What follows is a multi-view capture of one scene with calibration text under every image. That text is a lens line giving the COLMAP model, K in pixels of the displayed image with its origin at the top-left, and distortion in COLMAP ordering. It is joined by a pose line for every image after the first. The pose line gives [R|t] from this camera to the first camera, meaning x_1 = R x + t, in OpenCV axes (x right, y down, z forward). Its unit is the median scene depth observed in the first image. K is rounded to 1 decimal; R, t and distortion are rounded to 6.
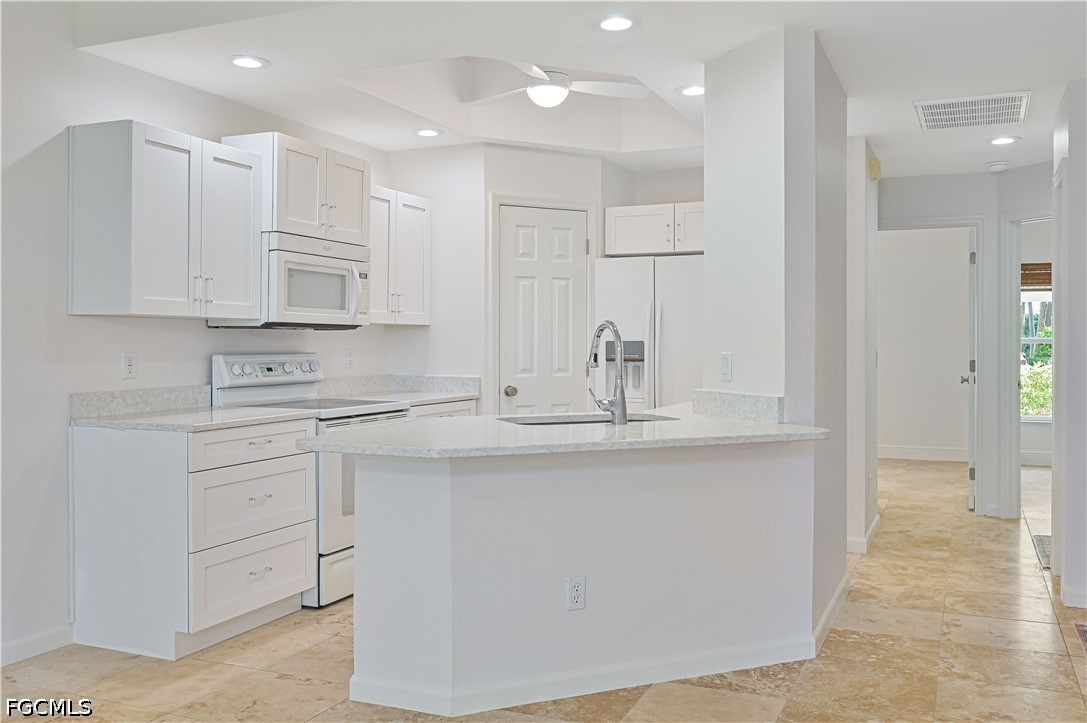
lens RADIAL K [[971.9, 0, 542.4], [0, 971.9, 338.7], [0, 0, 1]] dist [-0.004404, -0.000152]
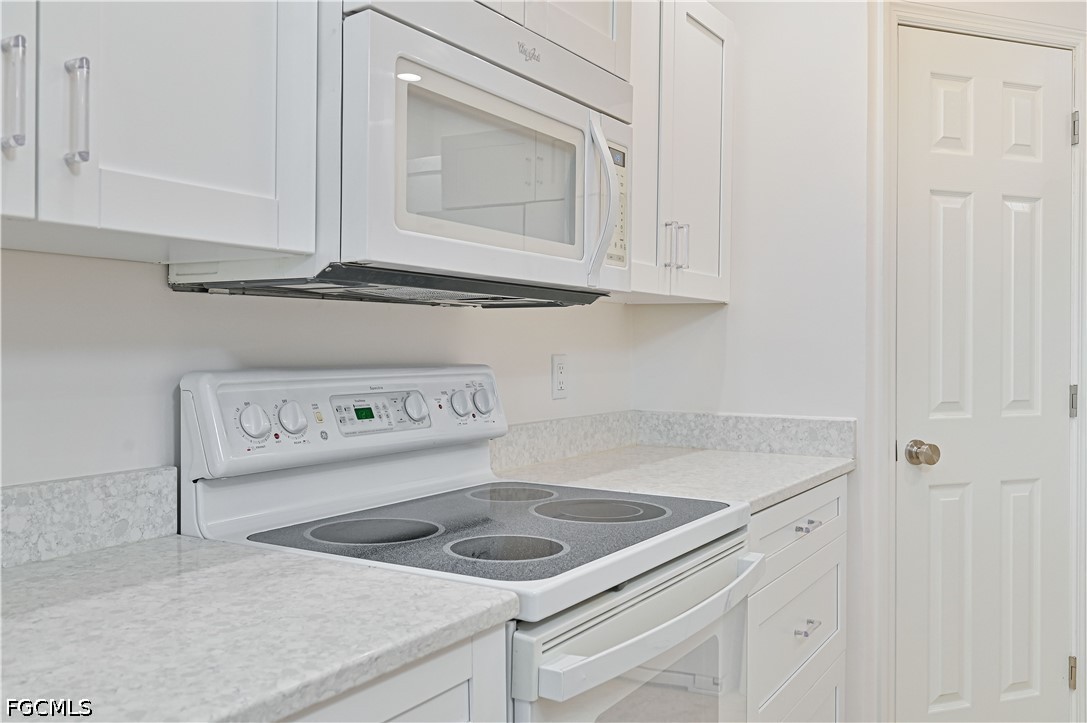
lens RADIAL K [[938.0, 0, 544.0], [0, 938.0, 343.5], [0, 0, 1]] dist [-0.002417, -0.001769]
pose [[0.989554, 0.000756, -0.144160, -0.164062], [-0.000793, 1.000000, -0.000199, 0.006253], [0.144160, 0.000311, 0.989554, 0.659866]]
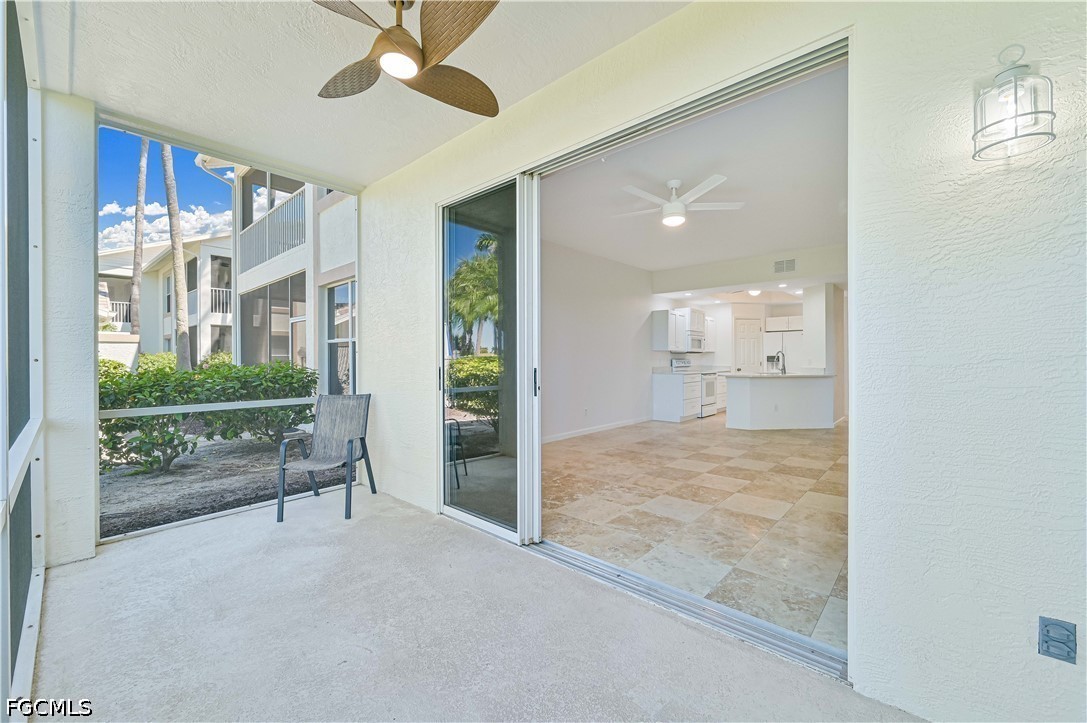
lens RADIAL K [[431.7, 0, 547.0], [0, 431.7, 359.4], [0, 0, 1]] dist [-0.001570, -0.000072]
pose [[0.947652, -0.005114, -0.319264, -0.234659], [0.006334, 0.999976, 0.002784, 0.007917], [0.319242, -0.004661, 0.947662, -0.913151]]
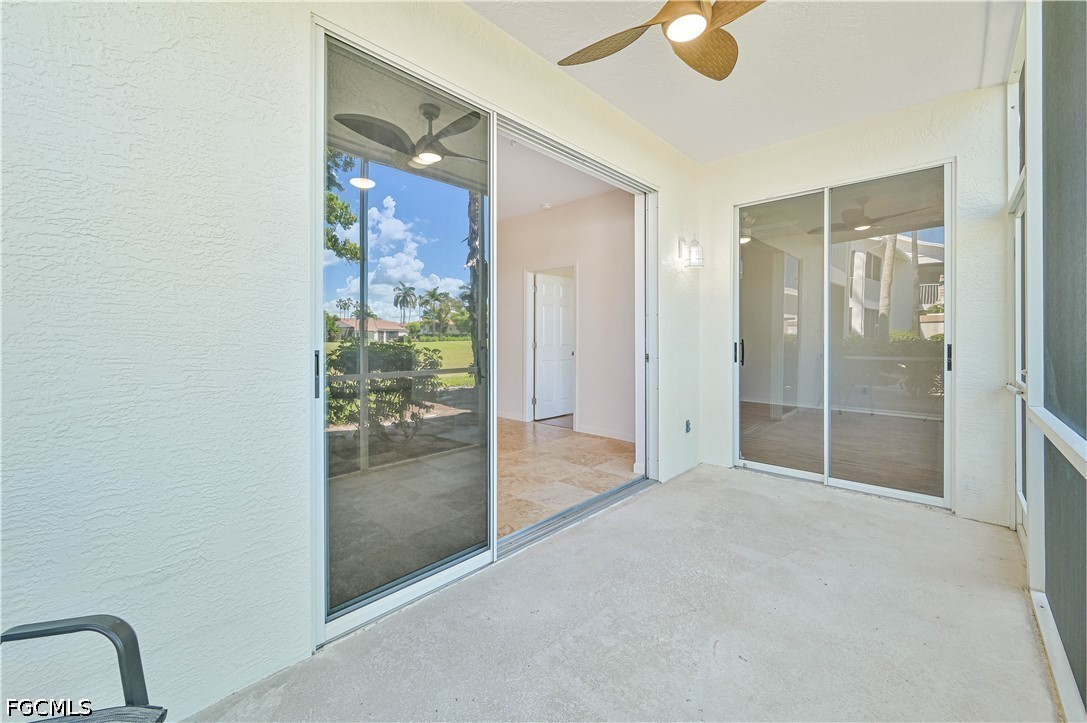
lens RADIAL K [[441.3, 0, 542.0], [0, 441.3, 333.2], [0, 0, 1]] dist [0.001234, 0.000147]
pose [[0.336960, 0.004149, 0.941510, -0.877001], [0.001203, 0.999988, -0.004838, 0.007865], [-0.941518, 0.002762, 0.336950, -0.604339]]
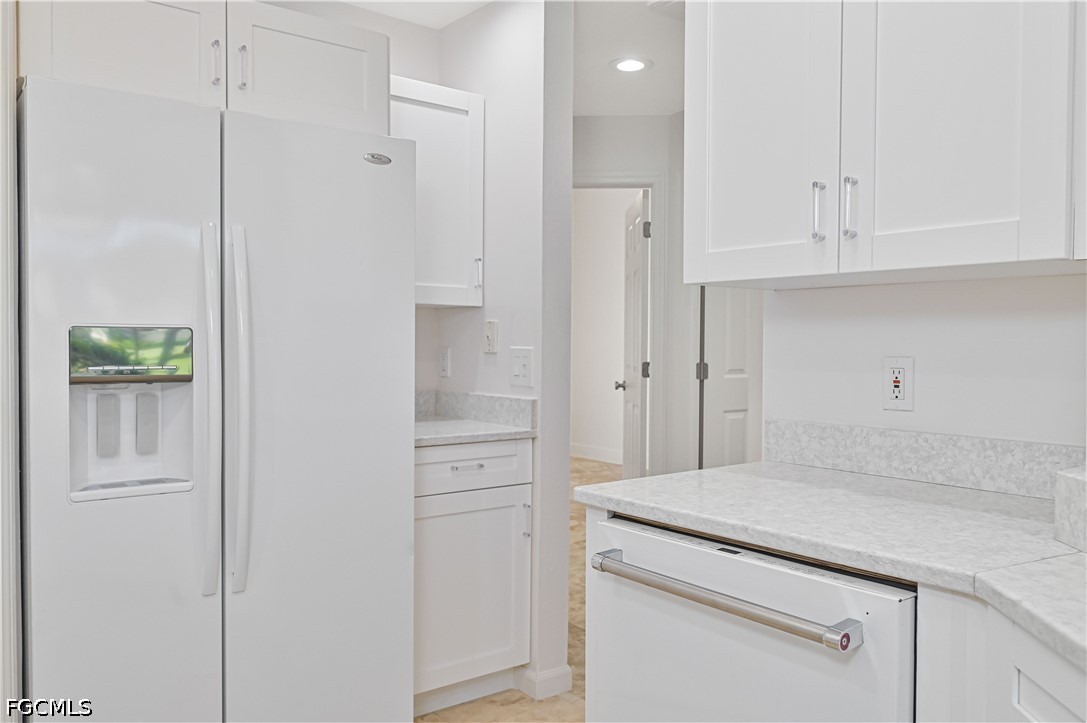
lens RADIAL K [[834.3, 0, 543.5], [0, 834.3, 361.5], [0, 0, 1]] dist [0.003733, 0.002783]
pose [[0.473771, -0.017034, 0.880483, -0.139177], [-0.008970, 0.999668, 0.024166, 0.007810], [-0.880602, -0.019347, 0.473461, 0.868022]]
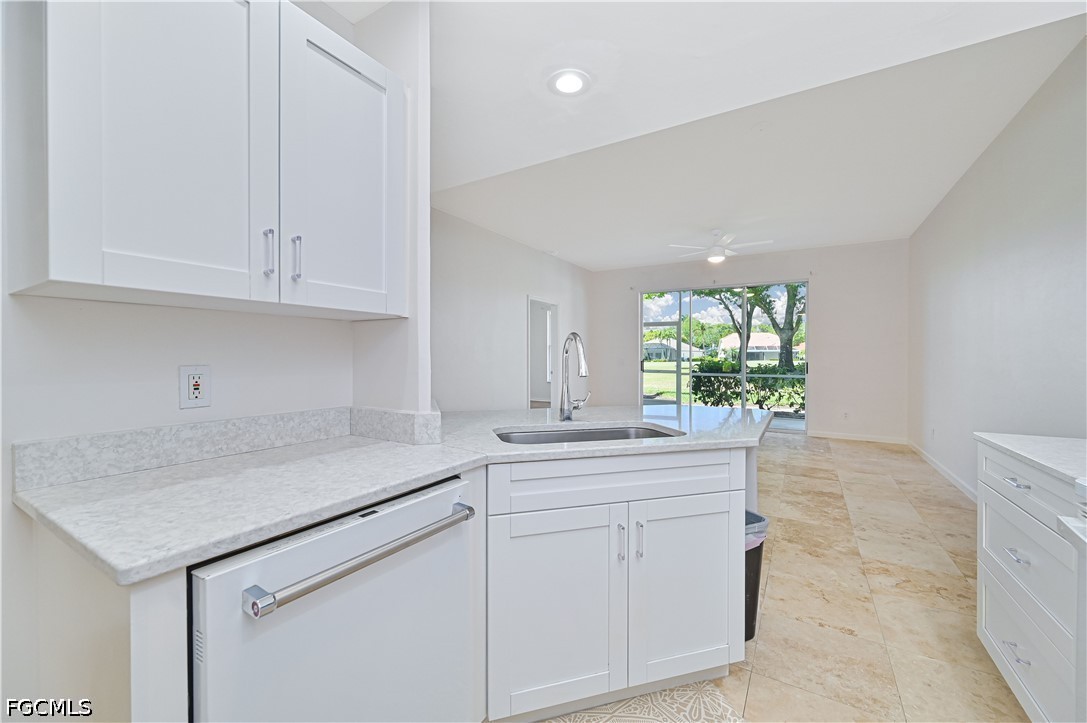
lens RADIAL K [[431.7, 0, 547.0], [0, 431.7, 359.4], [0, 0, 1]] dist [-0.001570, -0.000072]
pose [[-0.992097, -0.001216, 0.125471, 0.027917], [-0.000744, 0.999992, 0.003810, 0.008665], [-0.125475, 0.003687, -0.992090, 1.114324]]
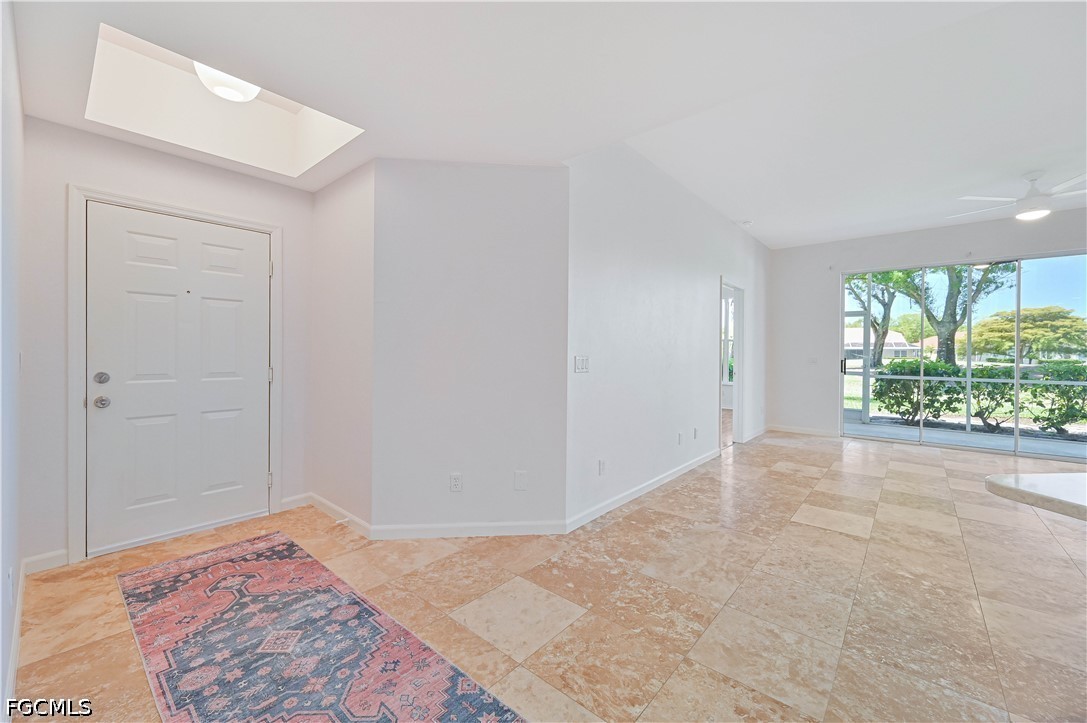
lens RADIAL K [[430.5, 0, 544.1], [0, 430.5, 355.4], [0, 0, 1]] dist [0.000243, -0.000047]
pose [[-0.956056, -0.009311, 0.293037, 0.344989], [-0.008434, 0.999955, 0.004258, 0.008683], [-0.293064, 0.001599, -0.956092, 0.942926]]
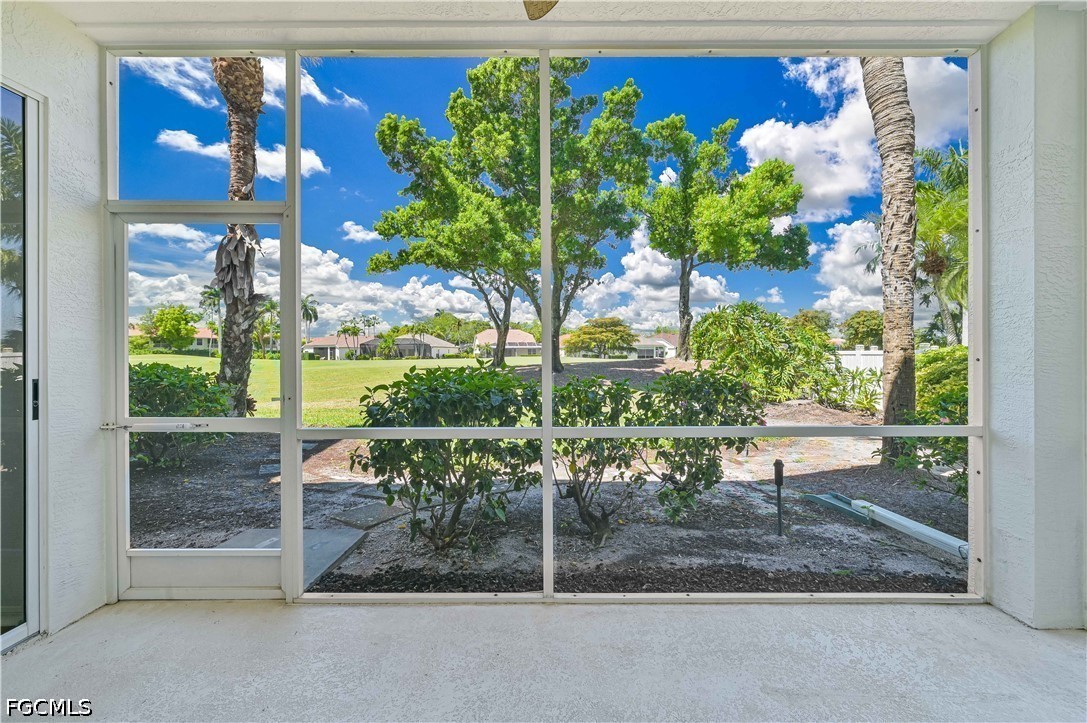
lens RADIAL K [[430.5, 0, 544.1], [0, 430.5, 355.4], [0, 0, 1]] dist [0.000243, -0.000047]
pose [[-0.915772, 0.006098, -0.401651, -0.382043], [0.005026, 0.999980, 0.003724, 0.000494], [0.401666, 0.001391, -0.915785, -0.393608]]
